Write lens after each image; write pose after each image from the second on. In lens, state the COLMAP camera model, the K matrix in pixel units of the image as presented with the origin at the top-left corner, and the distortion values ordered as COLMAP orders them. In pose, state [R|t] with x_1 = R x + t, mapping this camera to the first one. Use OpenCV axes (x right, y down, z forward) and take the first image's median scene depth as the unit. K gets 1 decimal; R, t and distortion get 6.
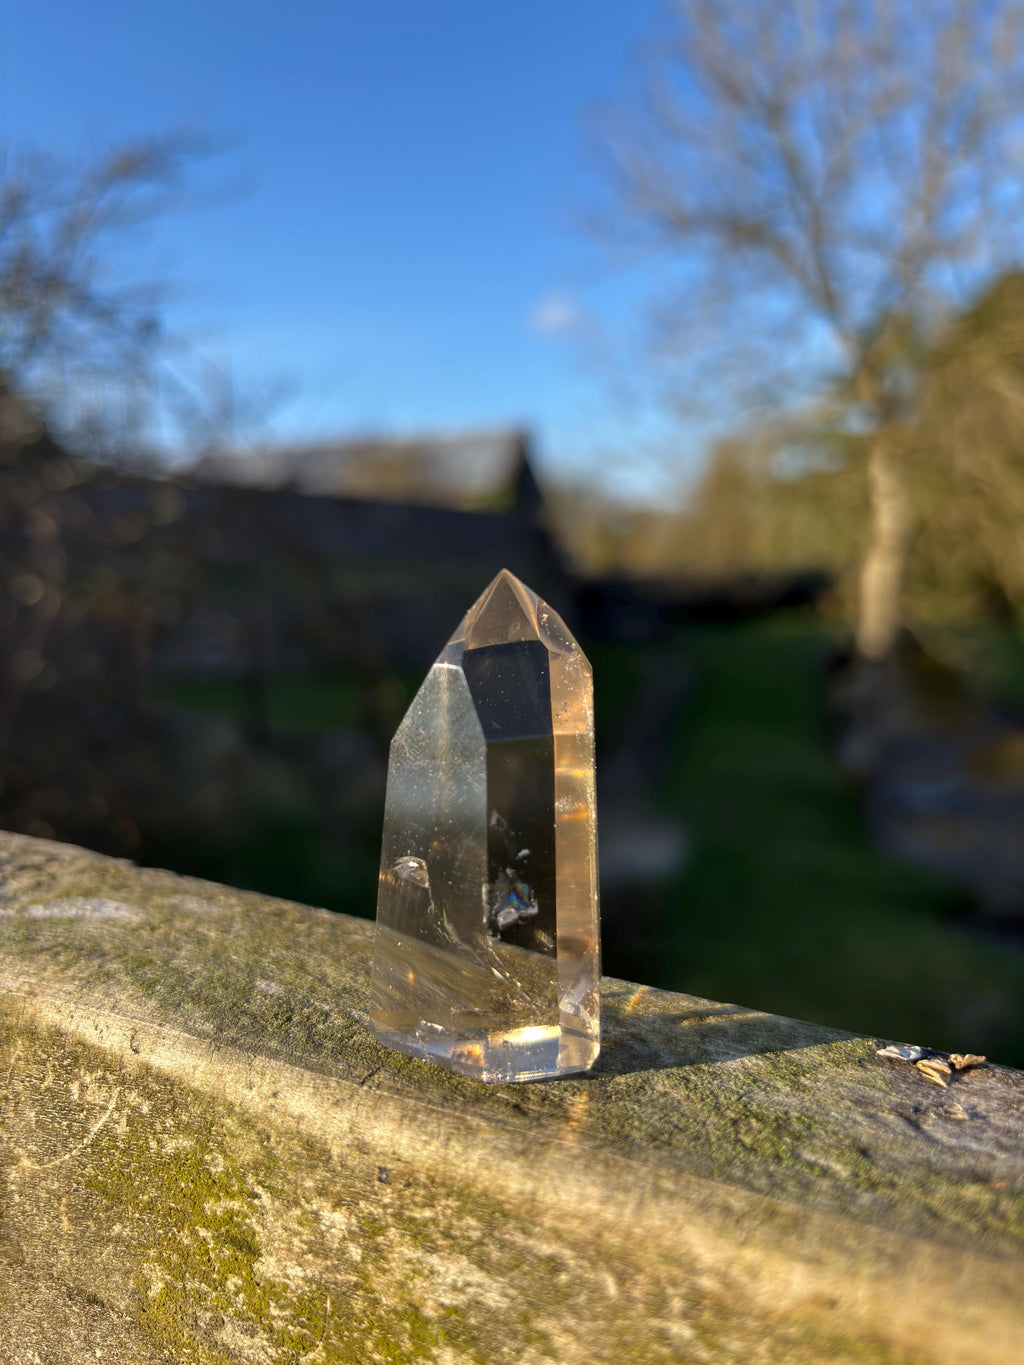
lens RADIAL K [[1117.4, 0, 489.8], [0, 1117.4, 669.5], [0, 0, 1]] dist [-0.015443, -0.007383]
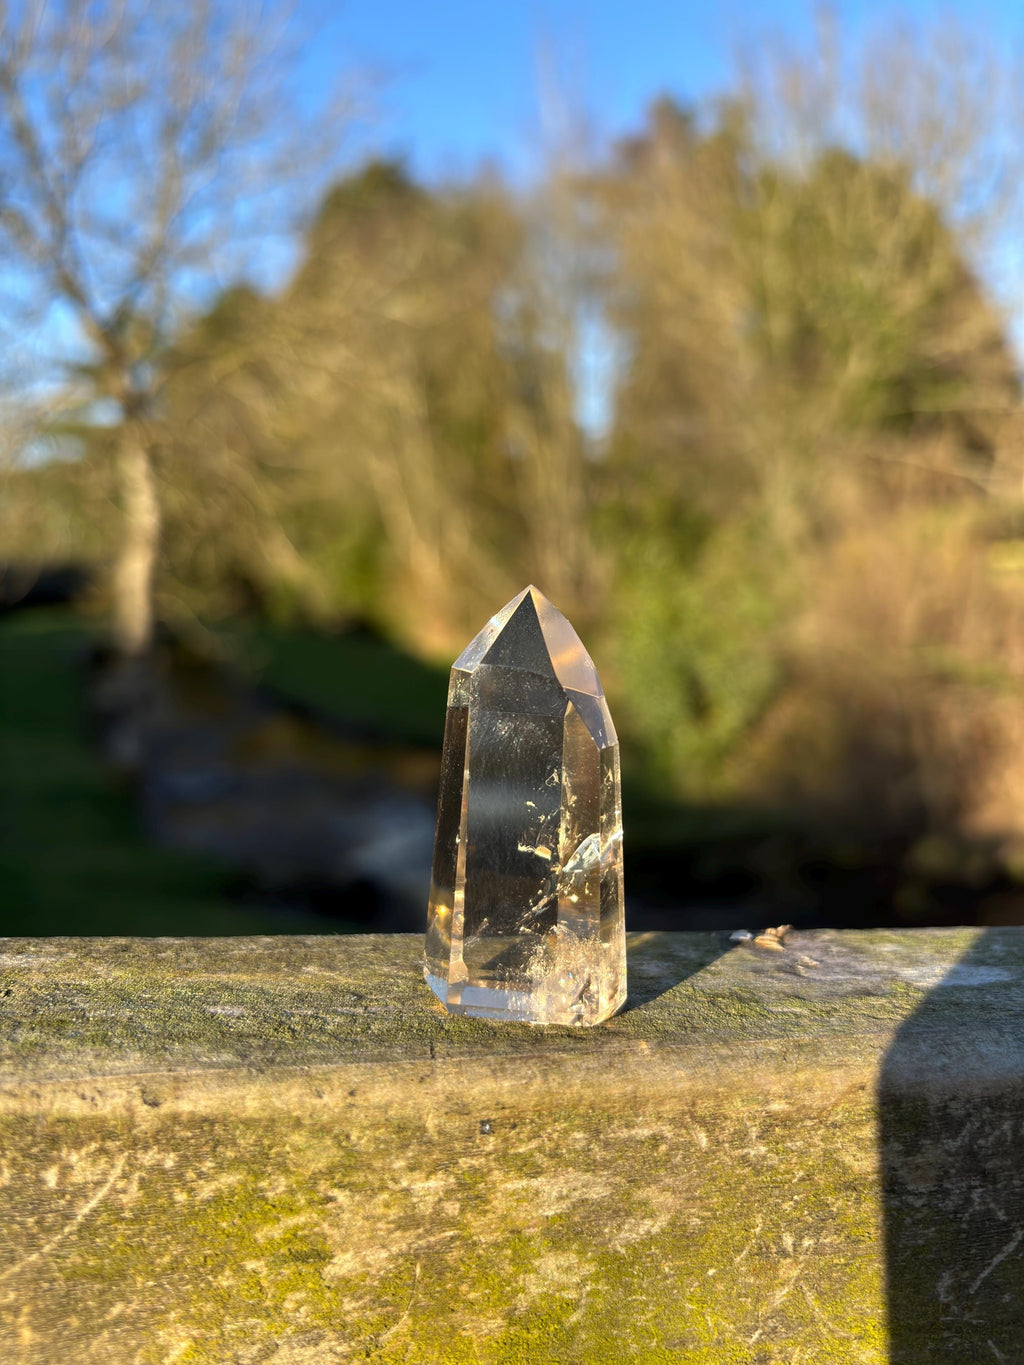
lens RADIAL K [[1117.4, 0, 519.0], [0, 1117.4, 684.3], [0, 0, 1]] dist [-0.015443, -0.007383]
pose [[0.779807, -0.058537, 0.623278, -0.648596], [0.047952, 0.998279, 0.033761, -0.021226], [-0.624181, 0.003561, 0.781271, 0.093118]]
